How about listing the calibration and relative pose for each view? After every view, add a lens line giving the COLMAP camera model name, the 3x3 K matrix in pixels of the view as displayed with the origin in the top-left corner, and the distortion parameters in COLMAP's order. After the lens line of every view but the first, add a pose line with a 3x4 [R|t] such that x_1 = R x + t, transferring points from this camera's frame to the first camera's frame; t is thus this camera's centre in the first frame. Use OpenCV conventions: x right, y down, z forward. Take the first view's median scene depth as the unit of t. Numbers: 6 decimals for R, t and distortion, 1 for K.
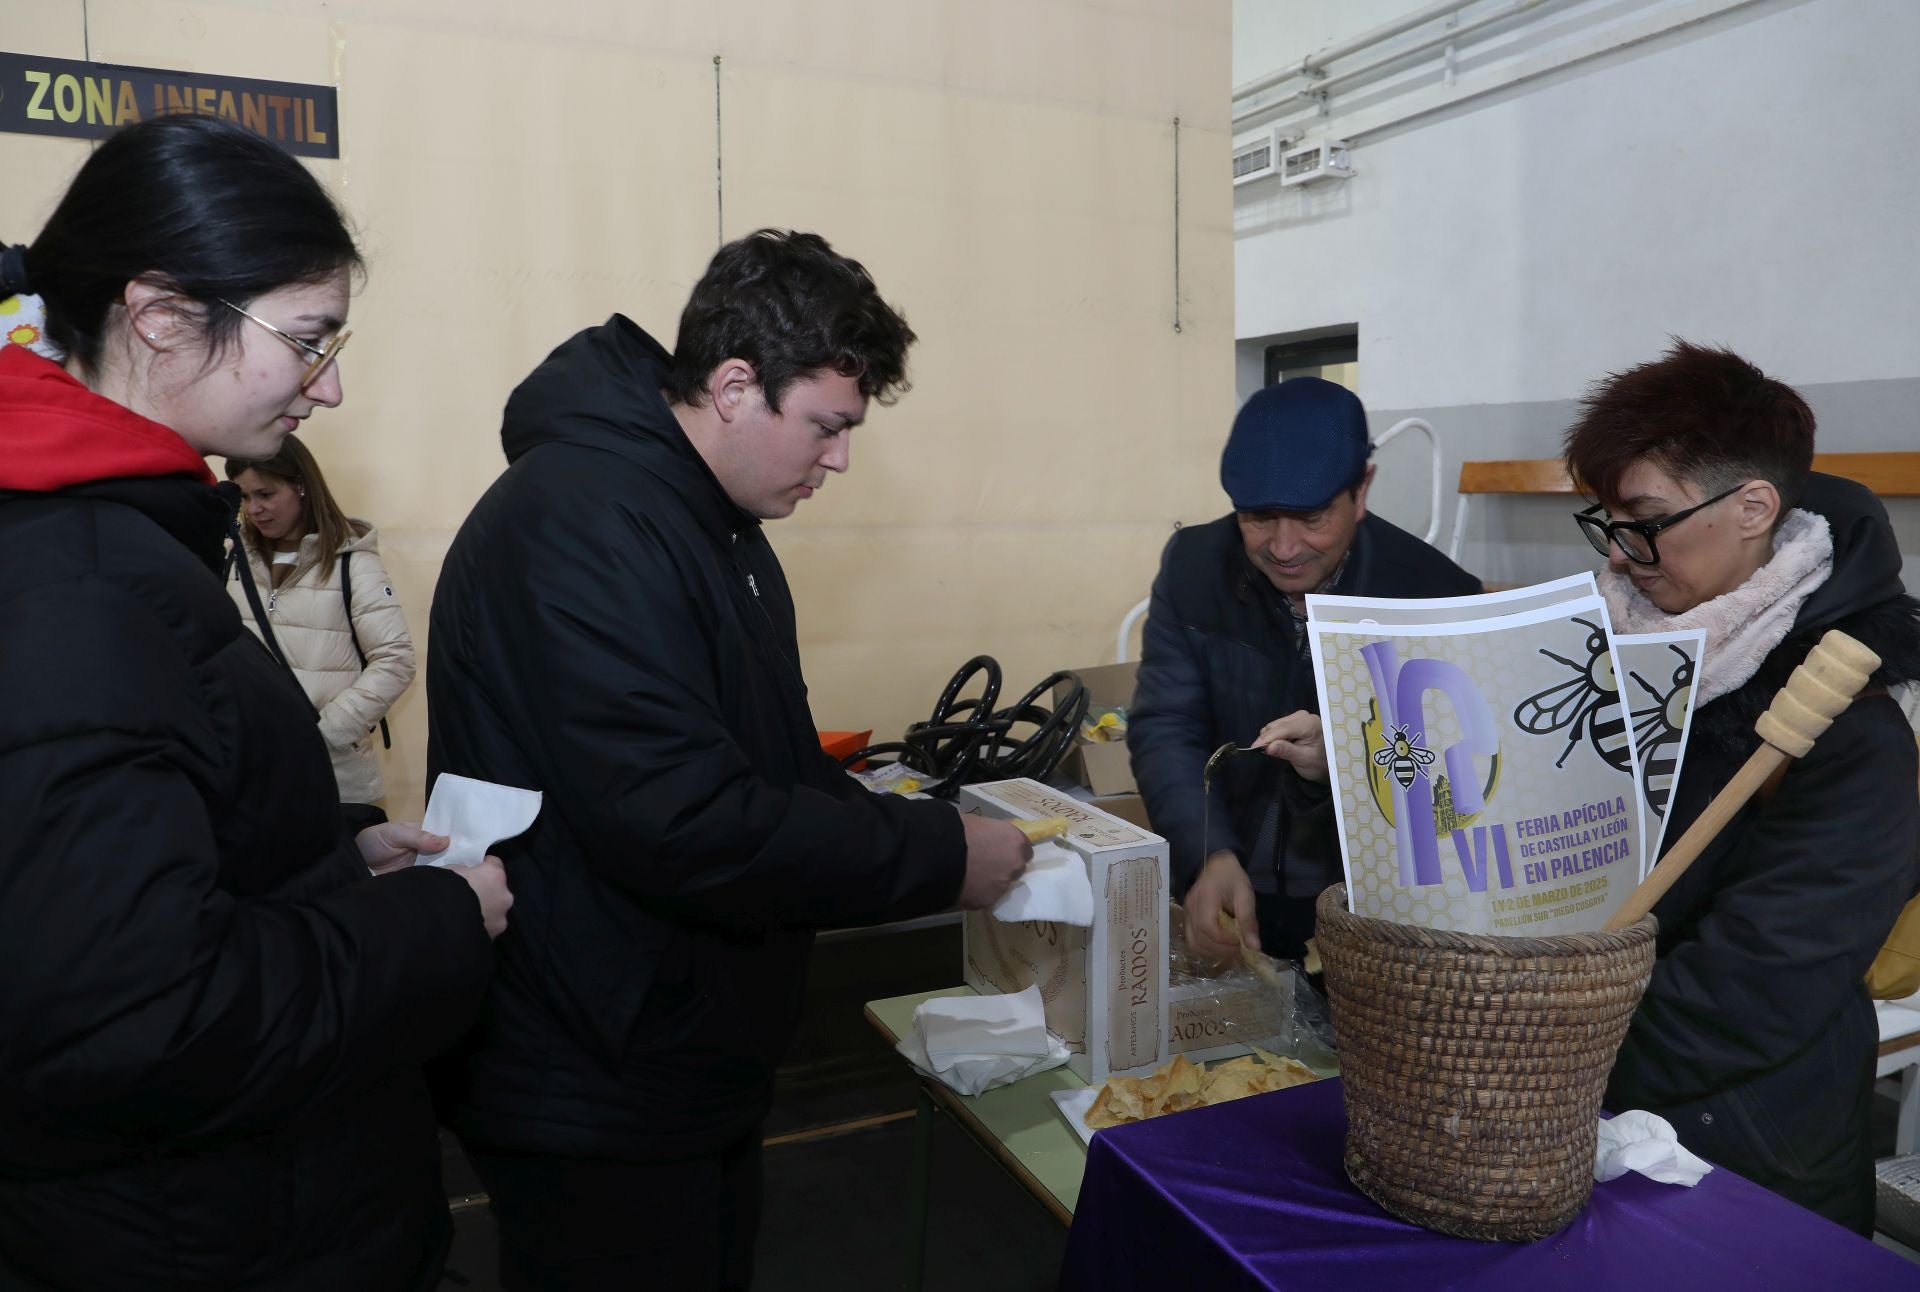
lens RADIAL K [[1508.6, 0, 925.2], [0, 1508.6, 642.3], [0, 0, 1]] dist [-0.118991, 0.112277]
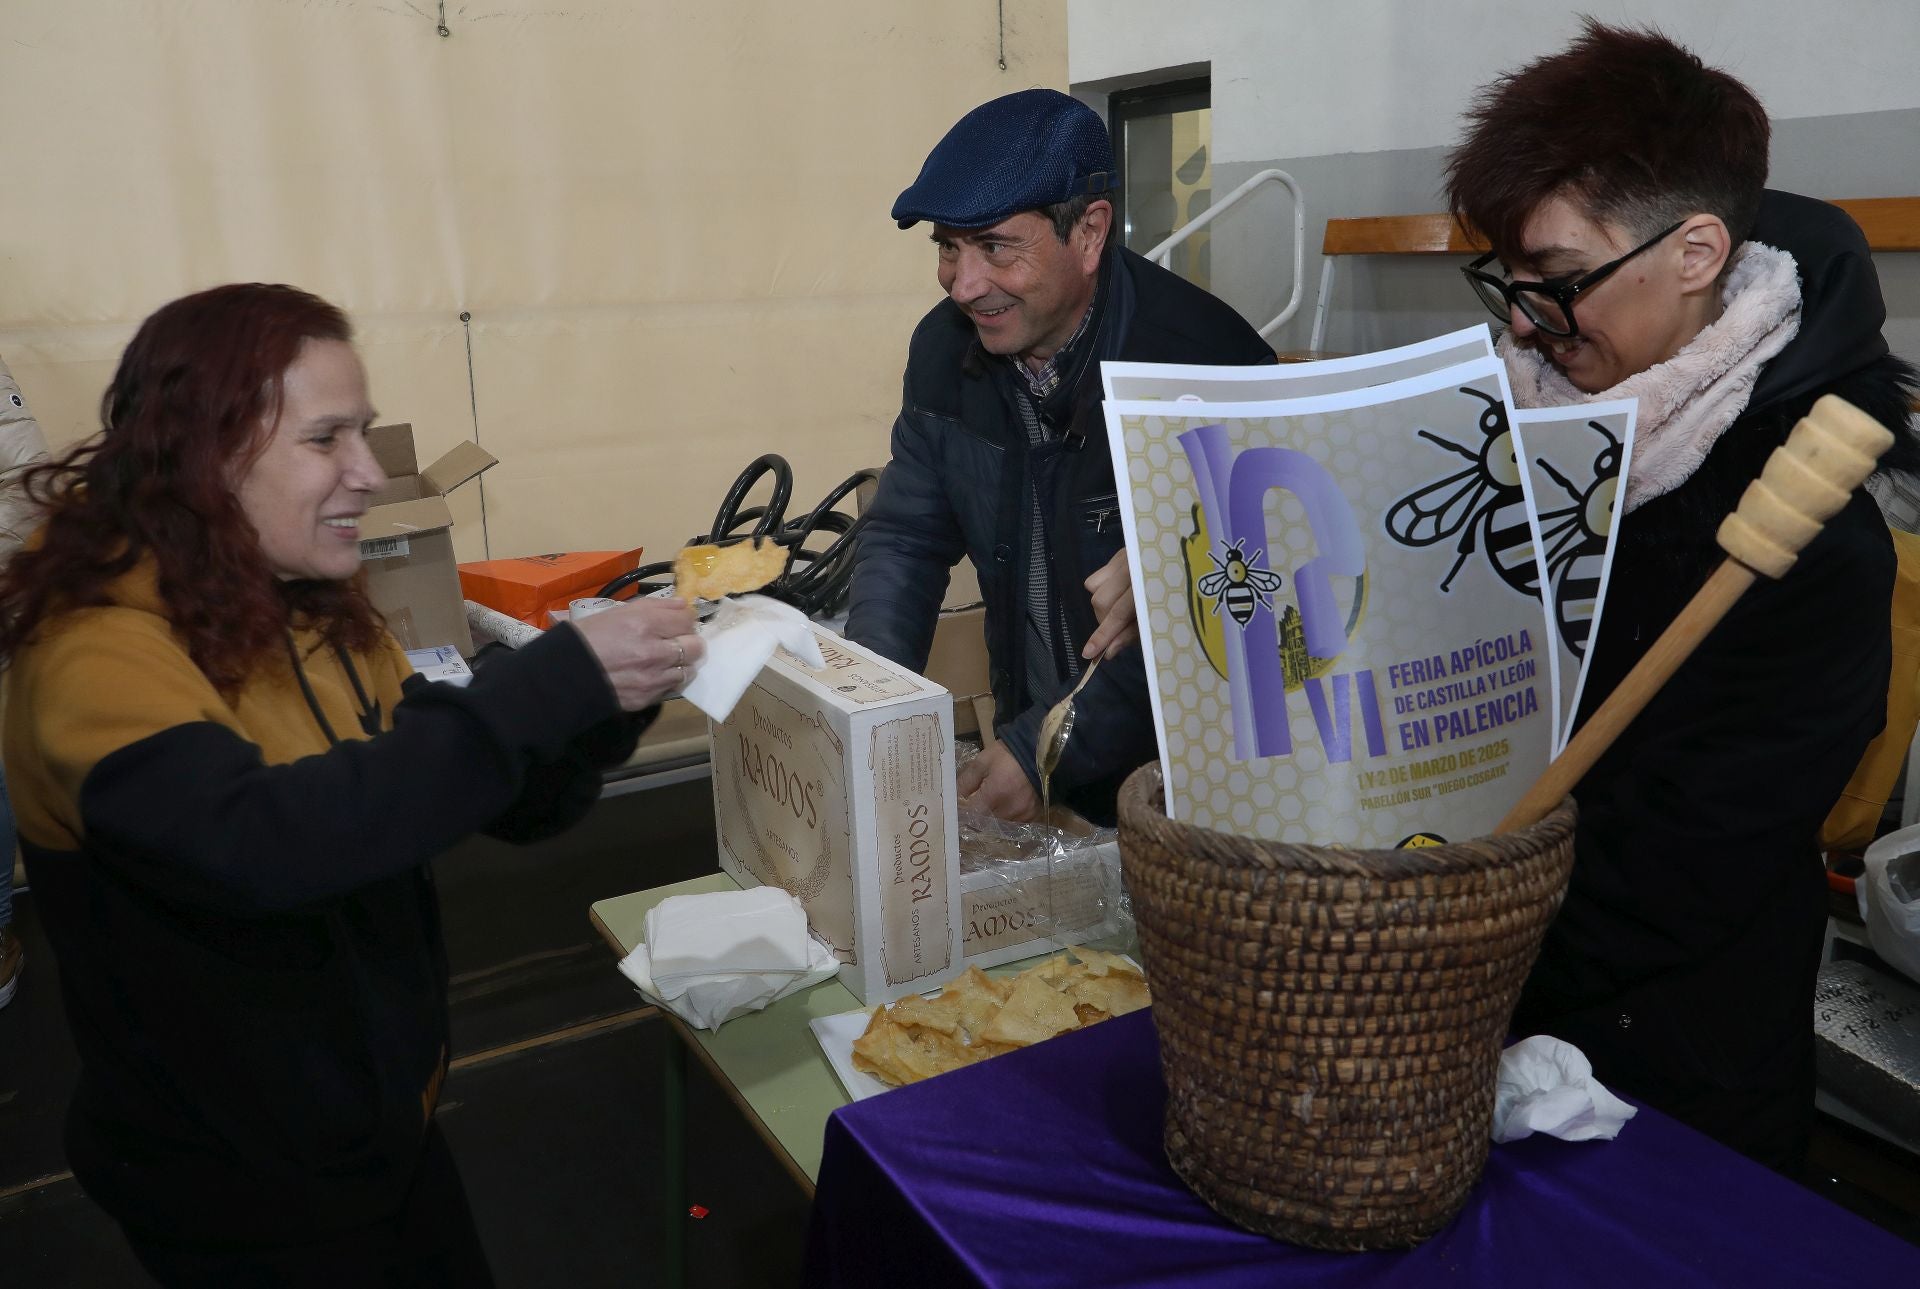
lens RADIAL K [[1670.3, 0, 960.0], [0, 1670.3, 644.5], [0, 0, 1]] dist [-0.138064, 0.181331]
pose [[0.991355, -0.044355, 0.123485, 0.087932], [0.028665, 0.991609, 0.126056, -0.000136], [-0.128040, -0.121426, 0.984308, 0.222832]]
